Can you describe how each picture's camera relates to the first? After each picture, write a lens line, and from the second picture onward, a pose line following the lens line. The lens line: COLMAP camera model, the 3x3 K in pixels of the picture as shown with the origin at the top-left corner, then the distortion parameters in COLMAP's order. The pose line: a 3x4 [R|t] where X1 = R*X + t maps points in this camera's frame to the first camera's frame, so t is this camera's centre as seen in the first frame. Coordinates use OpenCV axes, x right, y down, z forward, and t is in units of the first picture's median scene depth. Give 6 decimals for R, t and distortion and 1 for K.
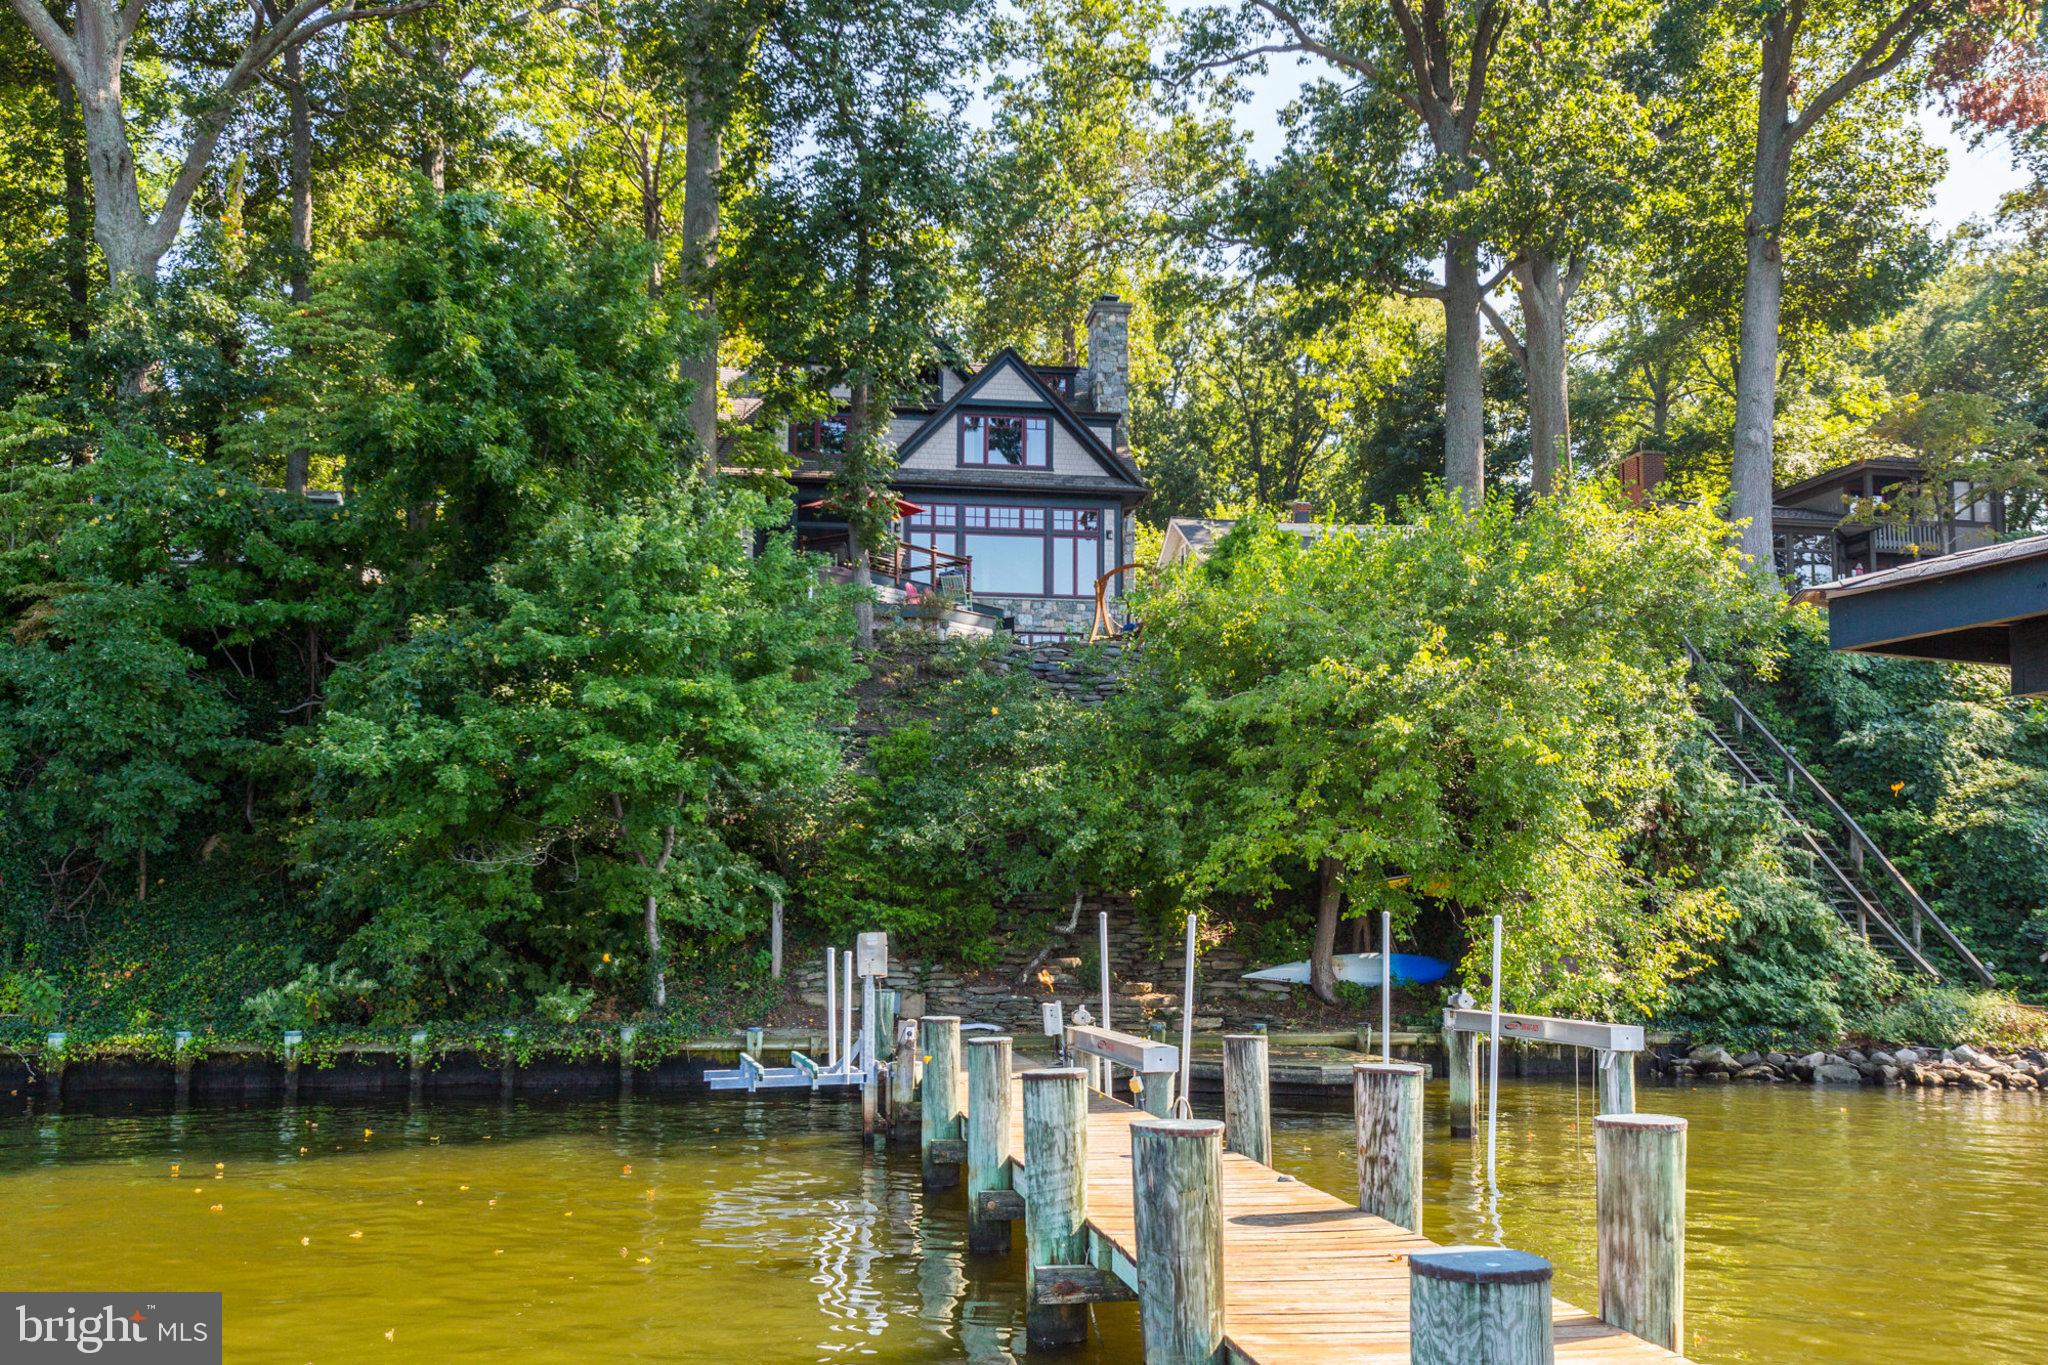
lens RADIAL K [[1946.0, 0, 1033.8], [0, 1946.0, 713.7], [0, 0, 1]] dist [0.017999, -0.007216]
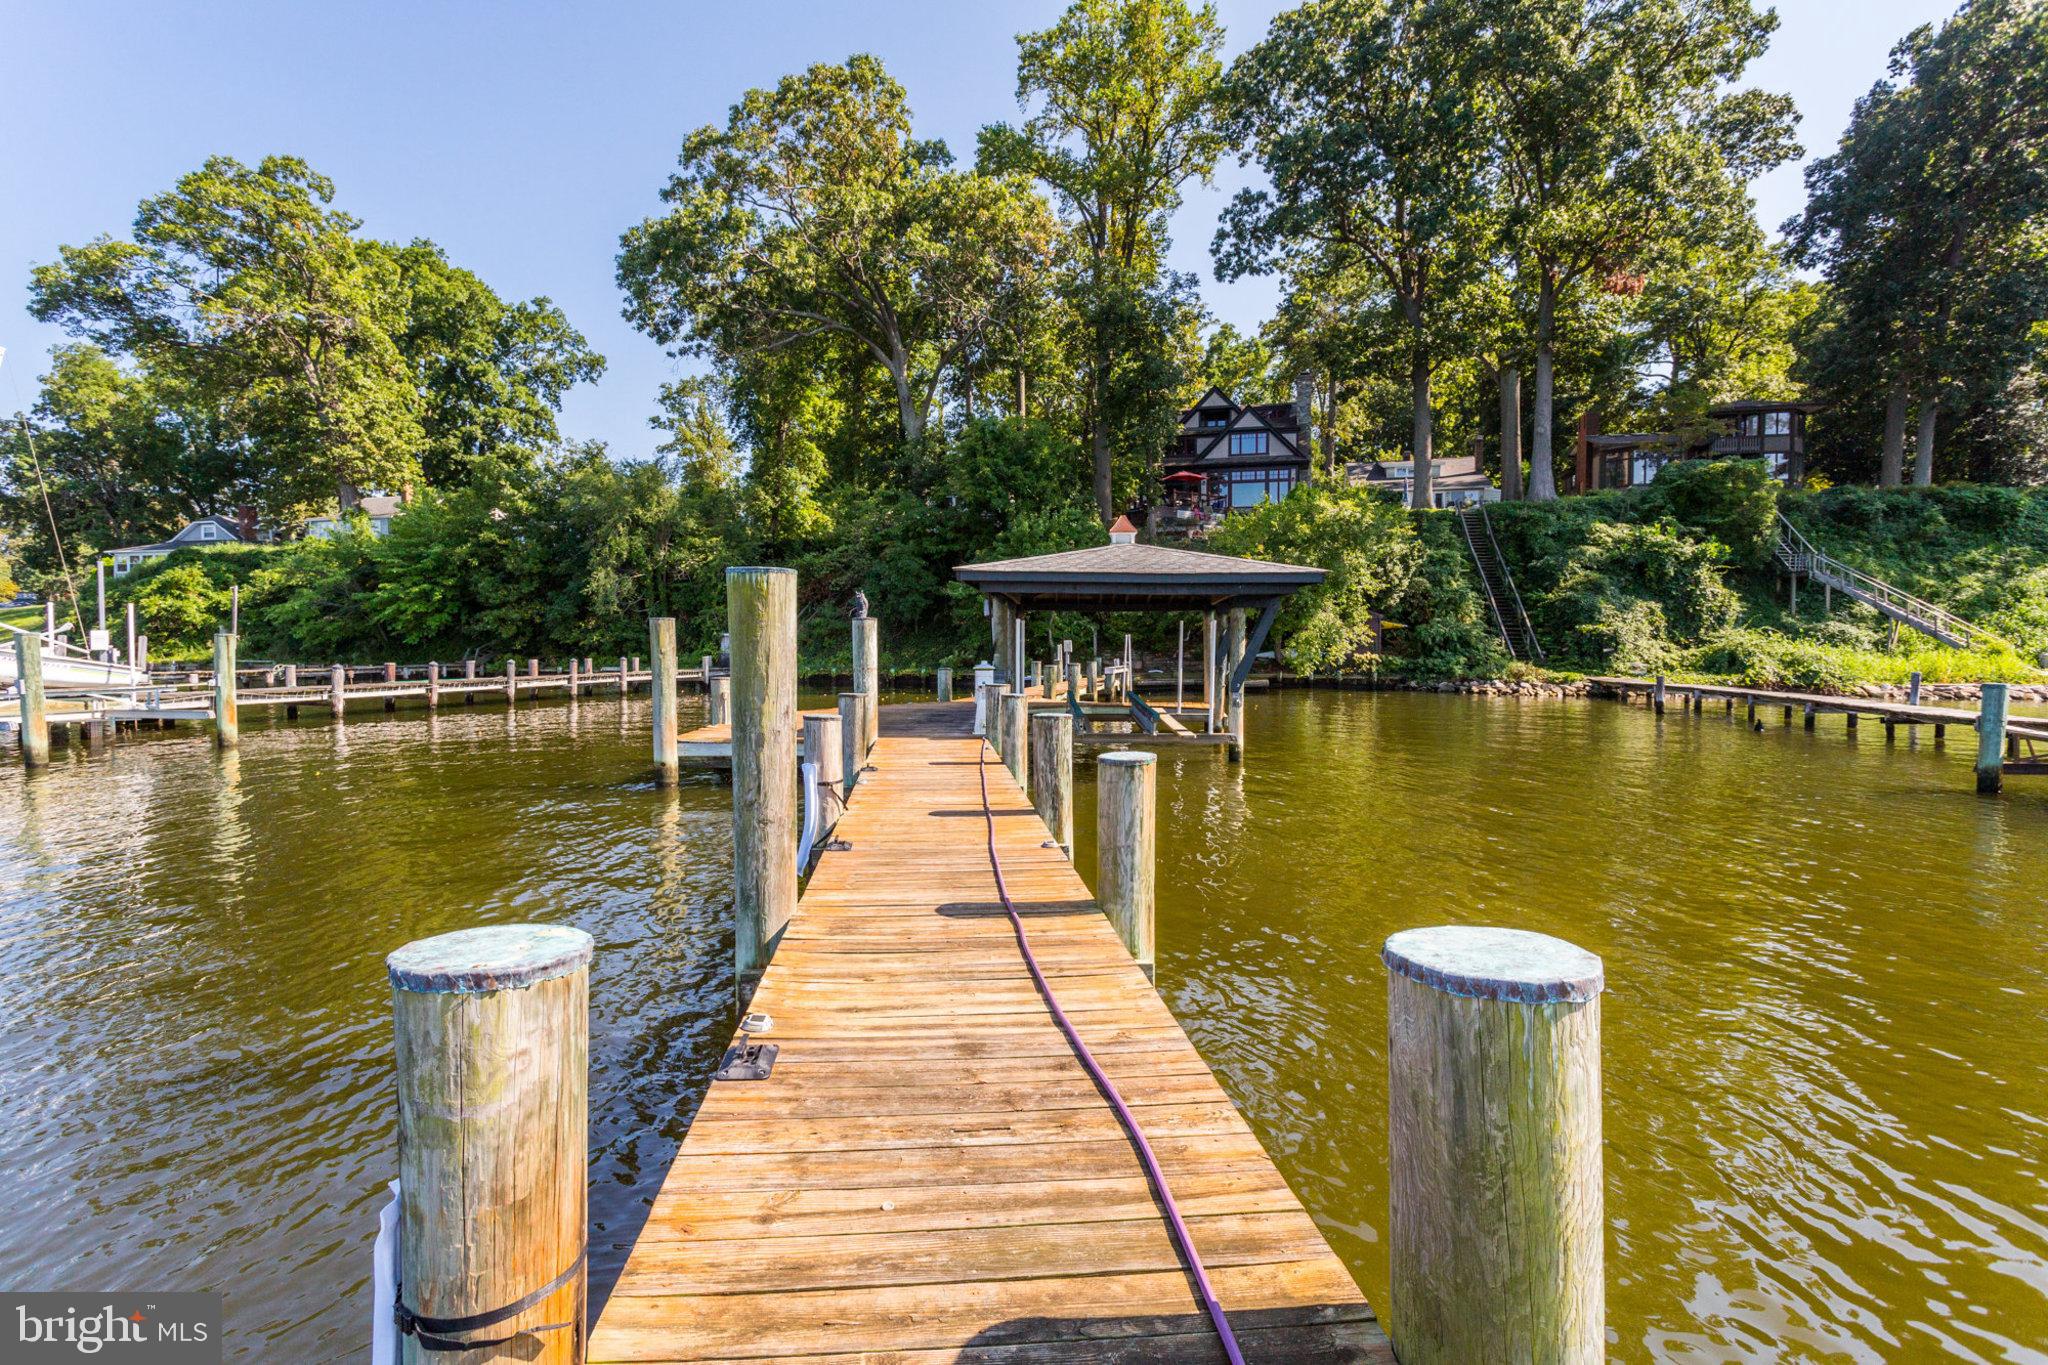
lens RADIAL K [[976.5, 0, 1020.1], [0, 976.5, 661.0], [0, 0, 1]] dist [0.003386, 0.001284]
pose [[0.923296, 0.003426, -0.384075, 0.343624], [0.044690, 0.992210, 0.116283, -0.044034], [0.381481, -0.124528, 0.915950, -0.475787]]
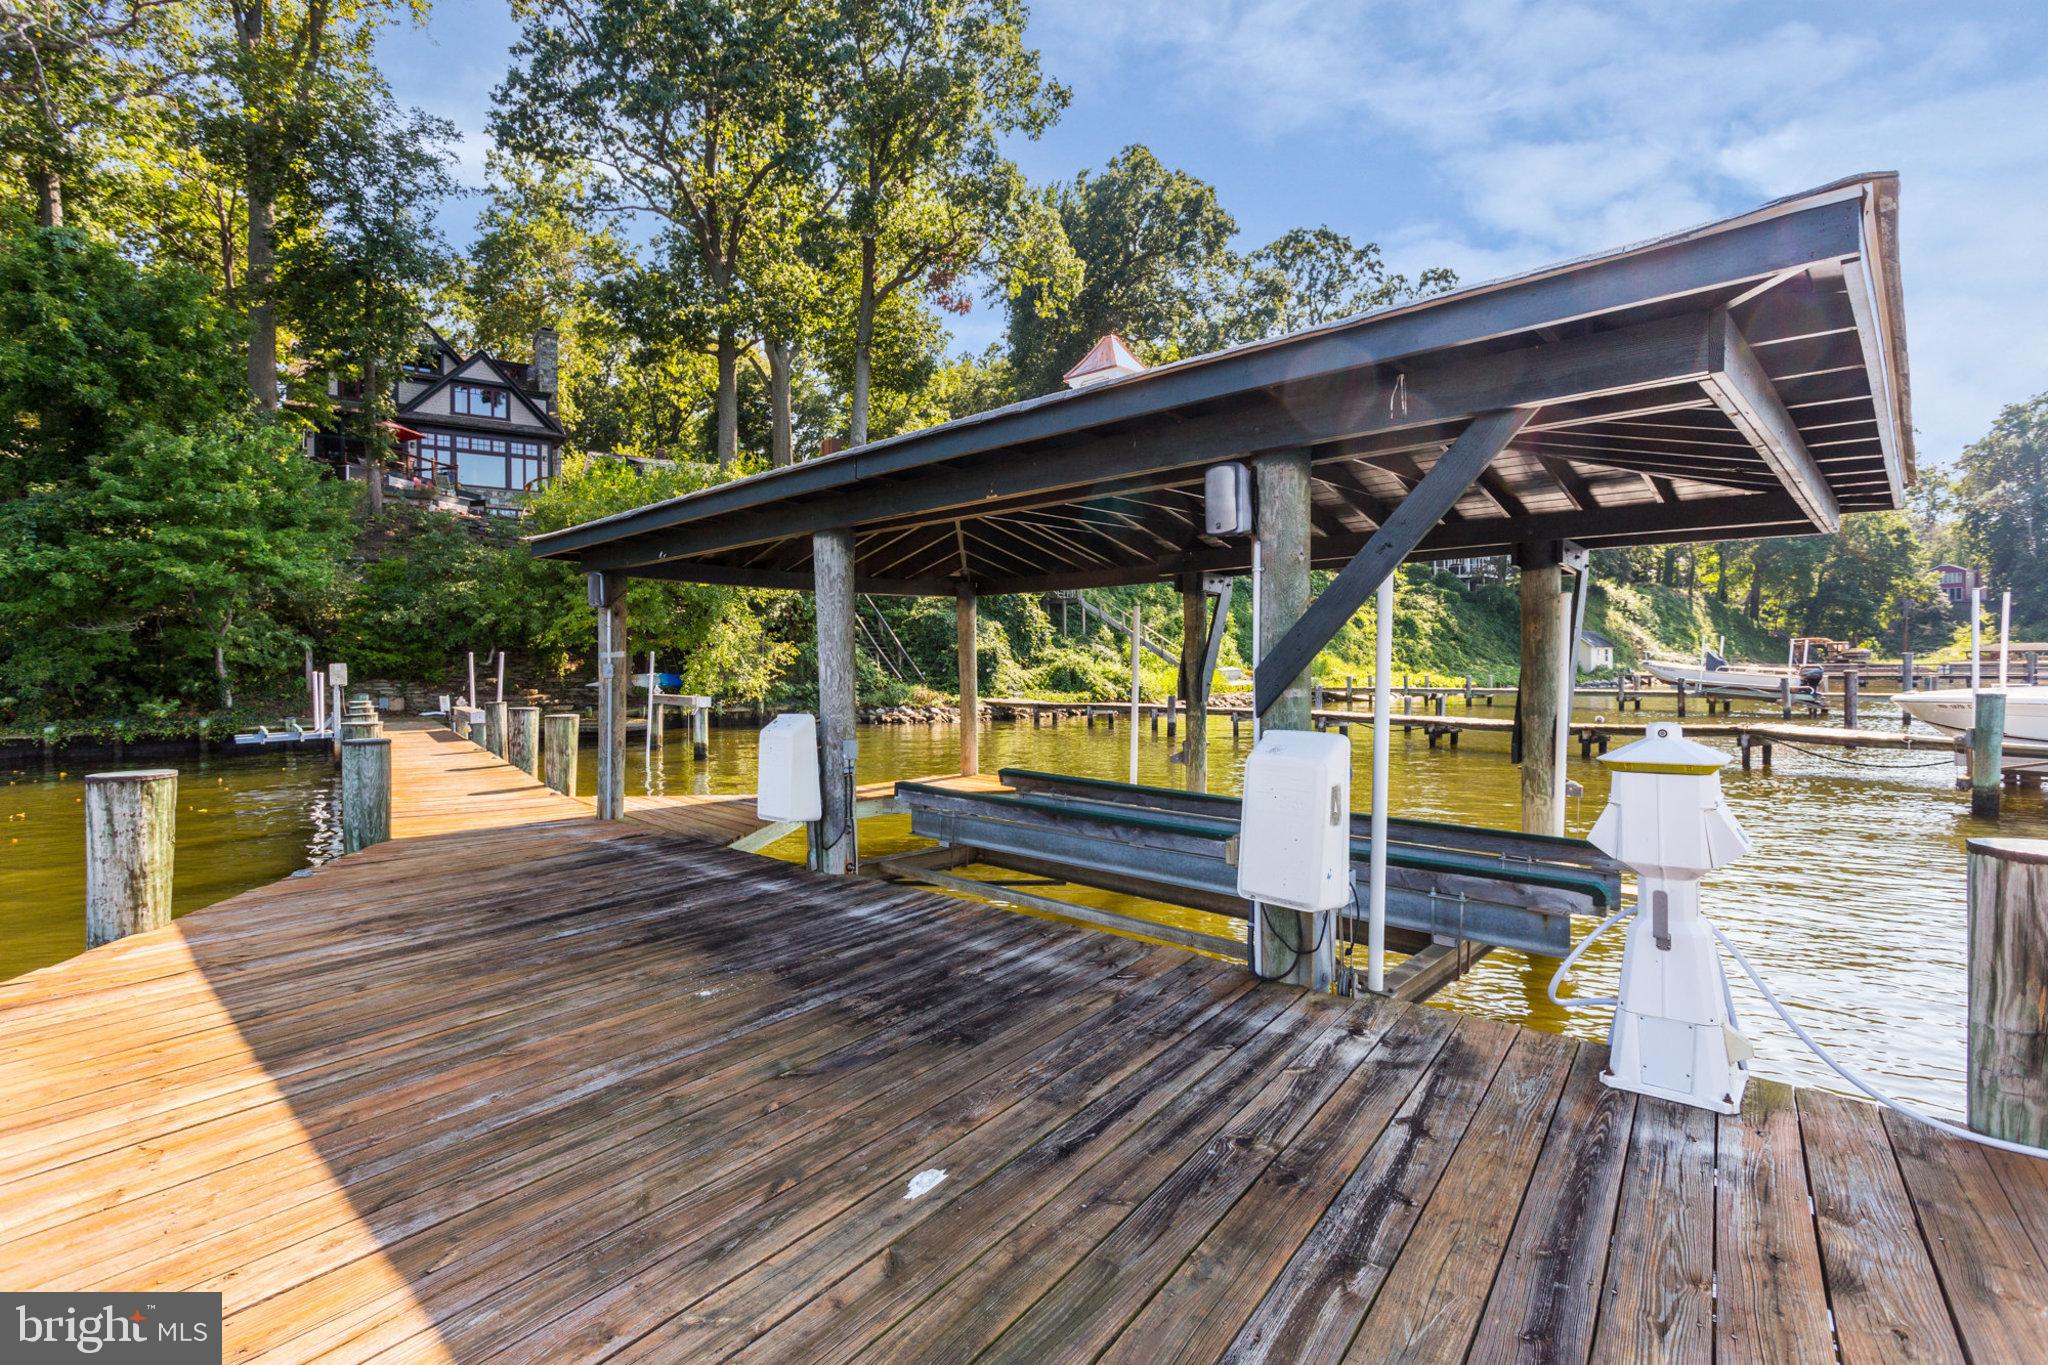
lens RADIAL K [[976.5, 0, 1020.1], [0, 976.5, 661.0], [0, 0, 1]] dist [0.003386, 0.001284]
pose [[0.899502, -0.011170, 0.436775, 0.066600], [-0.034491, 0.994738, 0.096472, -0.007032], [-0.435554, -0.101842, 0.894383, -0.124428]]
